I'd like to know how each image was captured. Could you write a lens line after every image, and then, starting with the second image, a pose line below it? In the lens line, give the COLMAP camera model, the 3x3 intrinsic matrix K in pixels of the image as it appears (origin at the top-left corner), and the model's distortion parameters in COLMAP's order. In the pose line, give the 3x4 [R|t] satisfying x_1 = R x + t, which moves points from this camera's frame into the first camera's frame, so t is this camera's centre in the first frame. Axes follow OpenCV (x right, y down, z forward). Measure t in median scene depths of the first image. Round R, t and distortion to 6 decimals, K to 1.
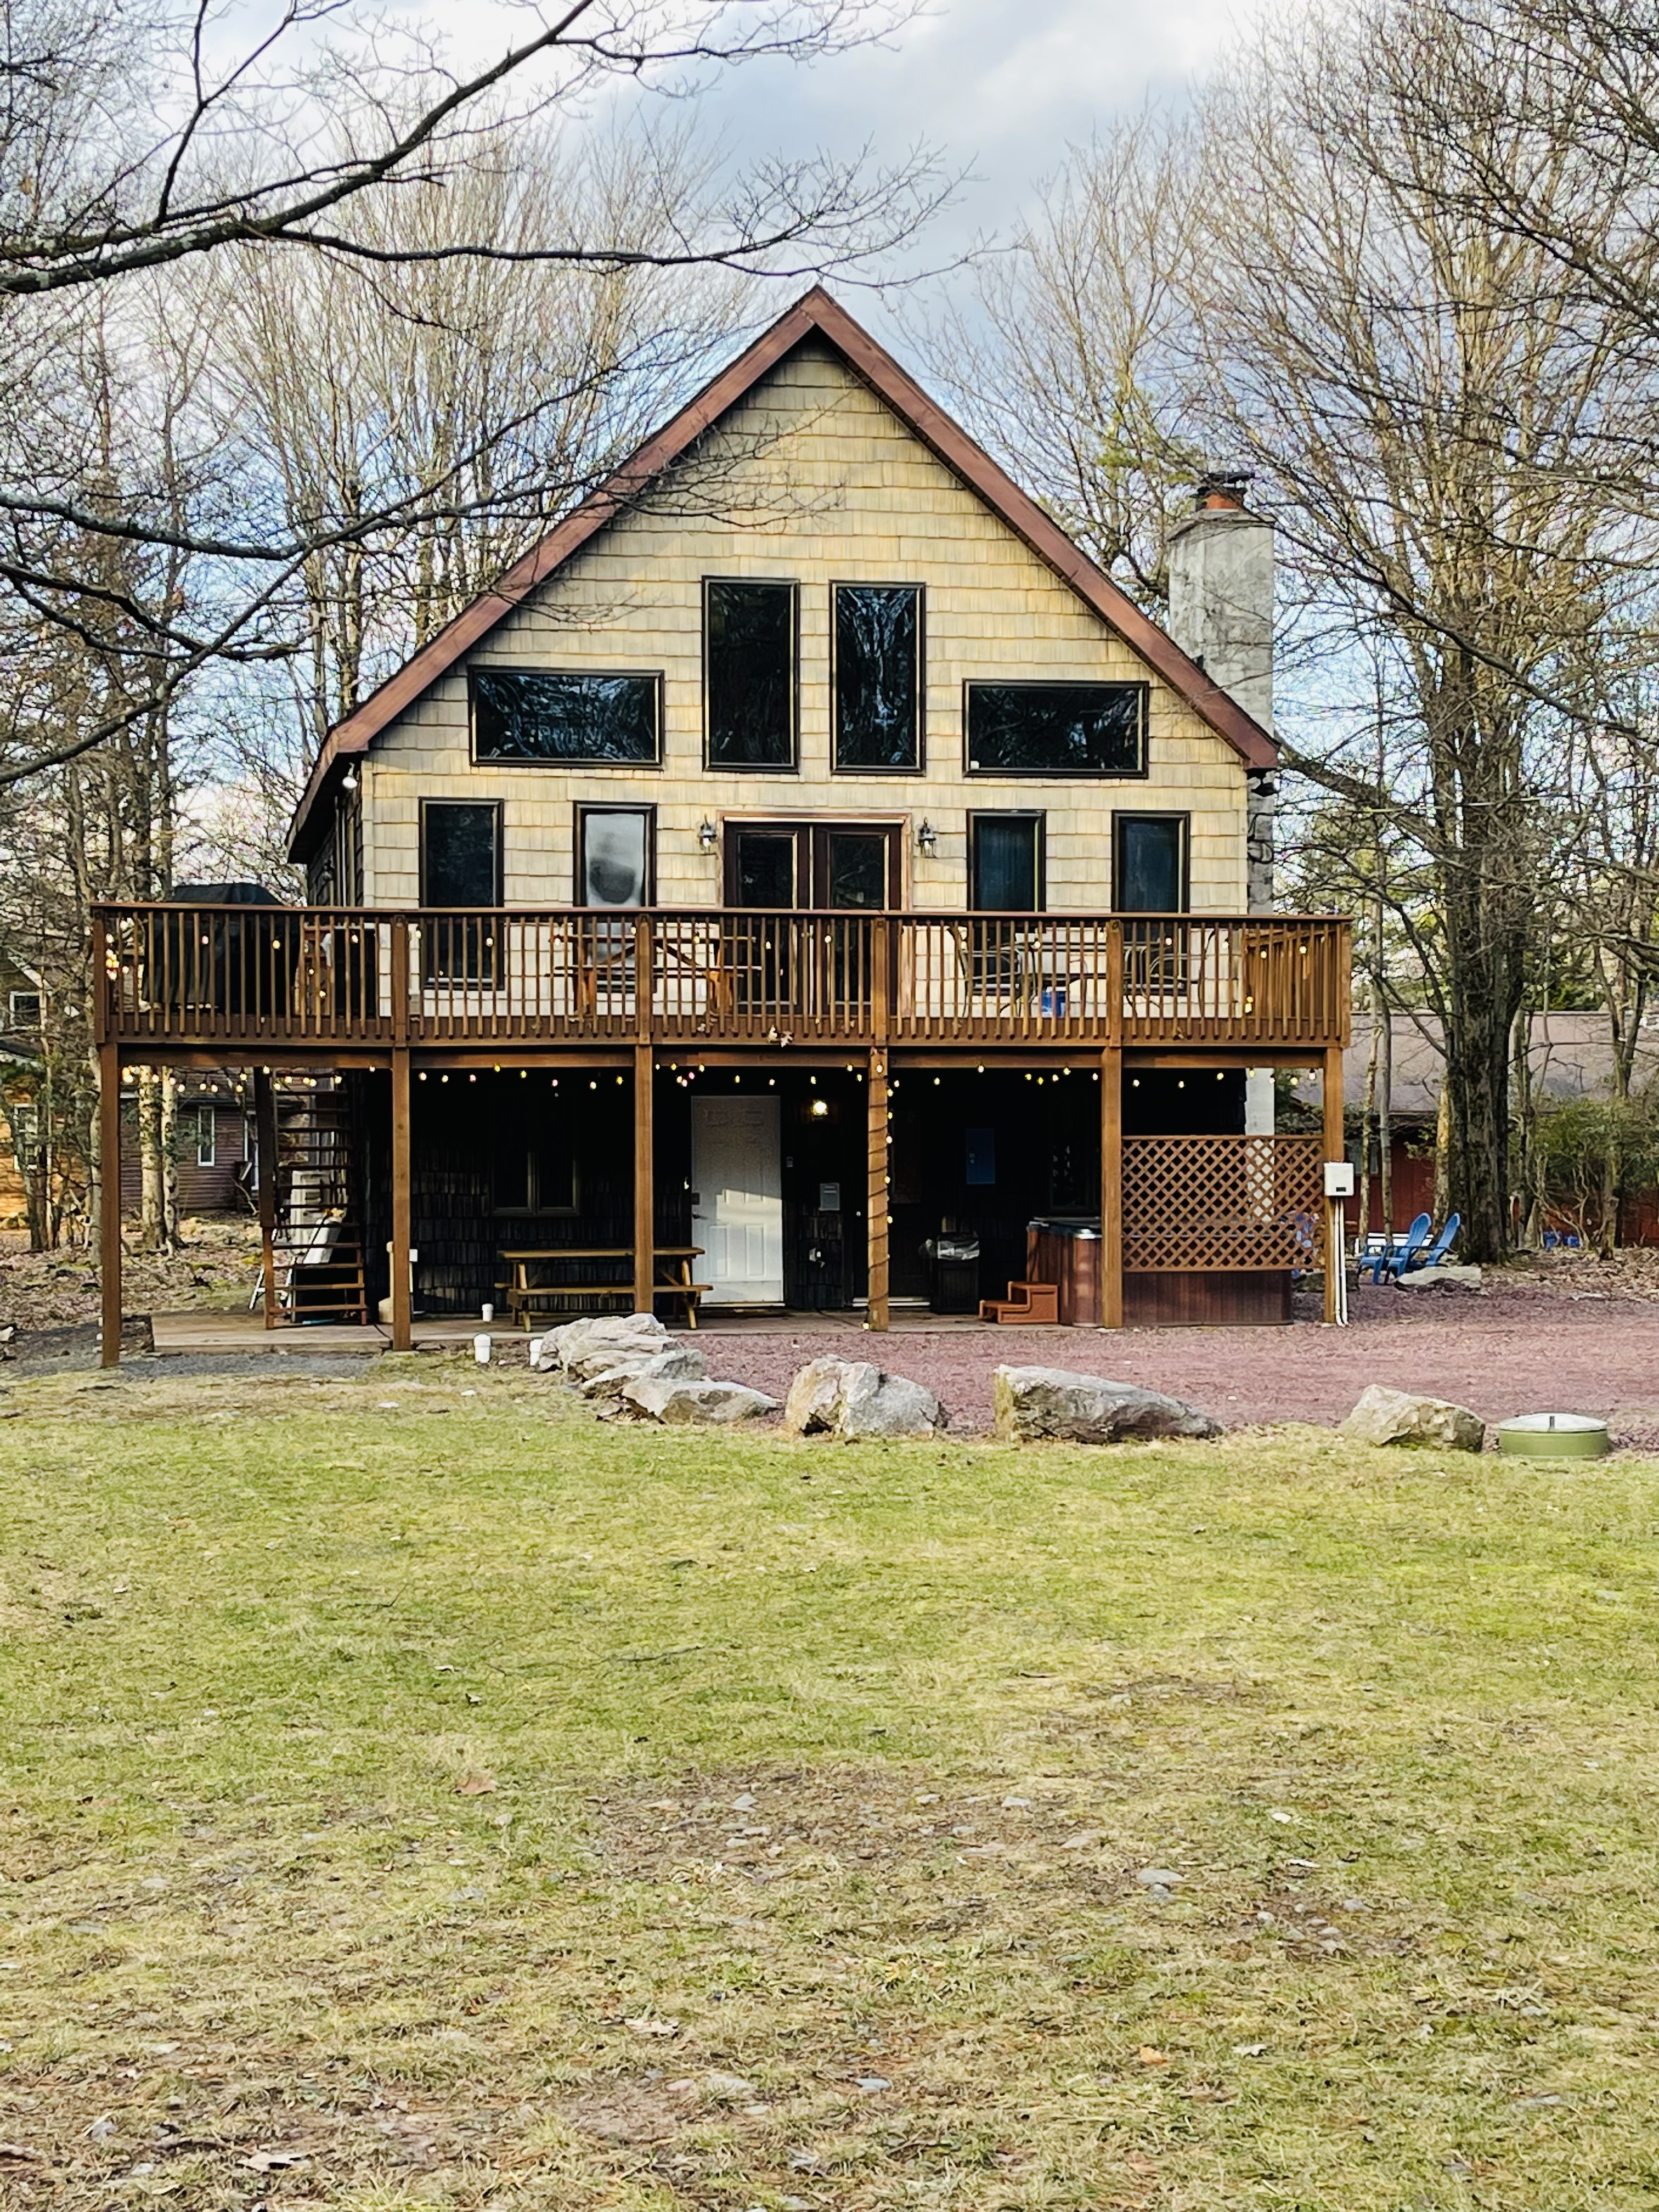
lens RADIAL K [[3606.6, 0, 828.9], [0, 3606.6, 1113.0], [0, 0, 1]] dist [0.118946, 0.000000]
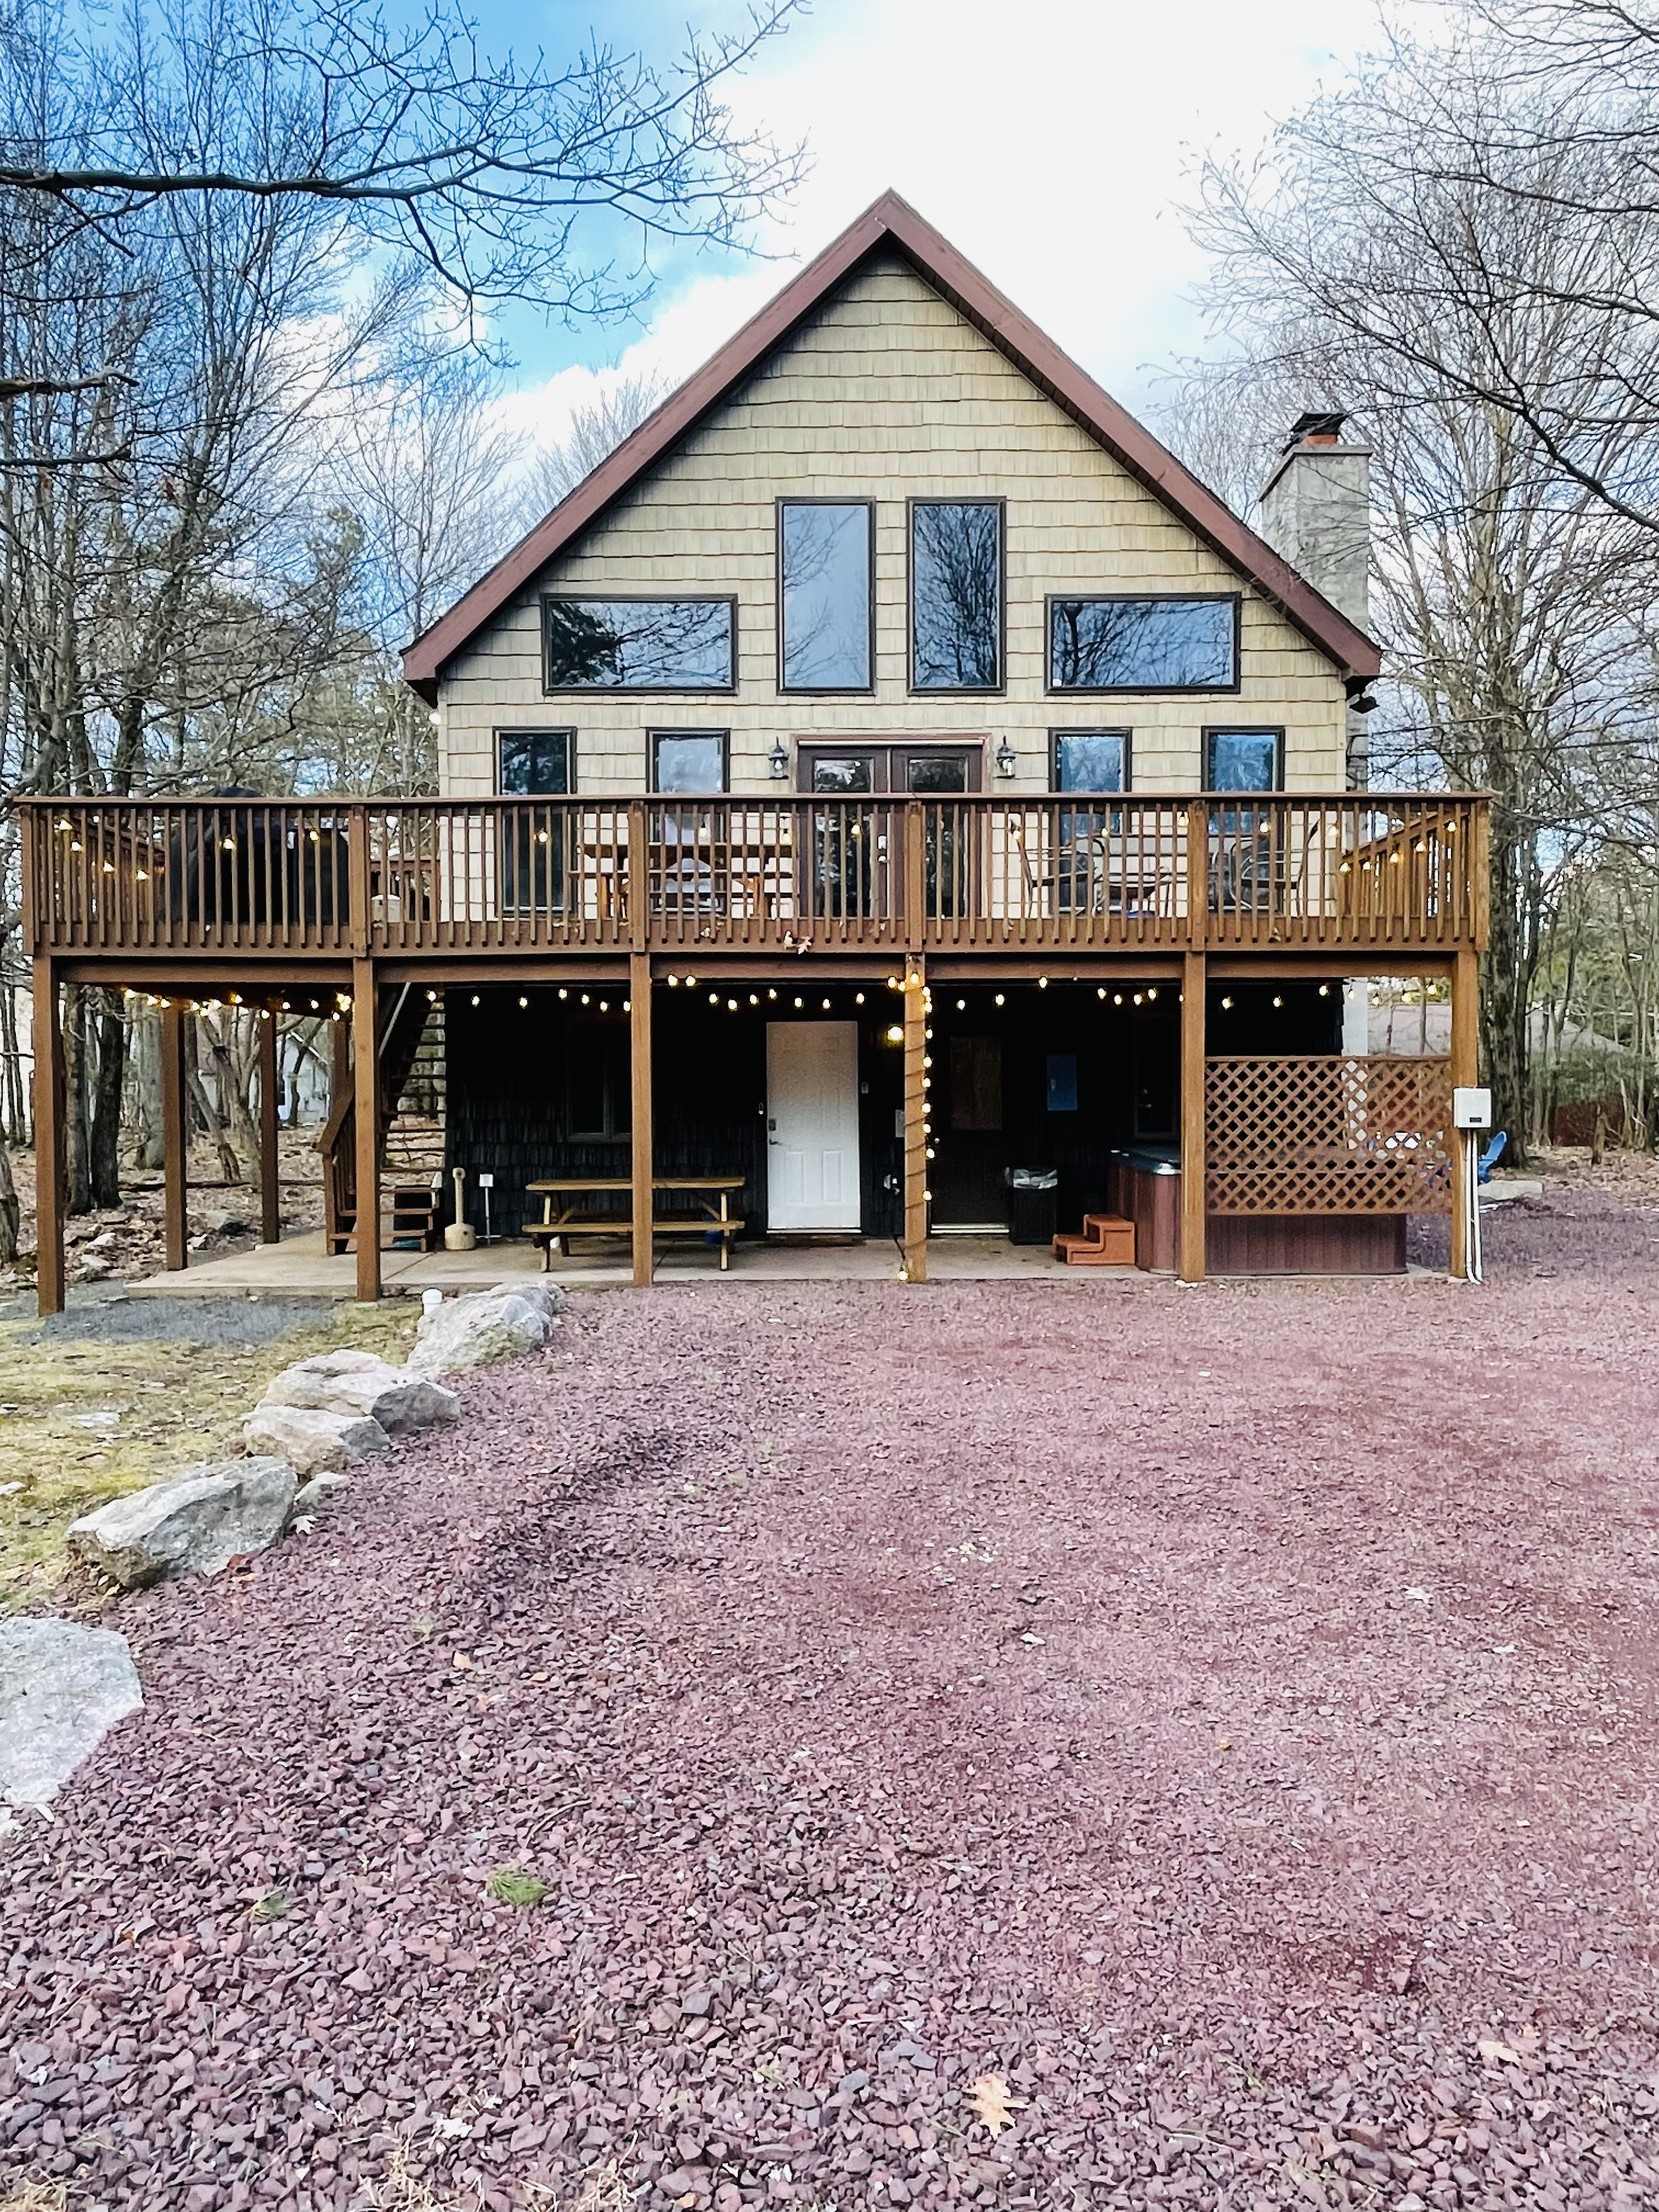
lens RADIAL K [[1518.7, 0, 816.2], [0, 1518.7, 1107.5], [0, 0, 1]] dist [-0.009213, -0.001781]
pose [[0.982365, 0.001503, -0.186965, 0.055548], [0.003248, 0.999680, 0.025104, 0.008721], [0.186943, -0.025269, 0.982046, 0.606145]]
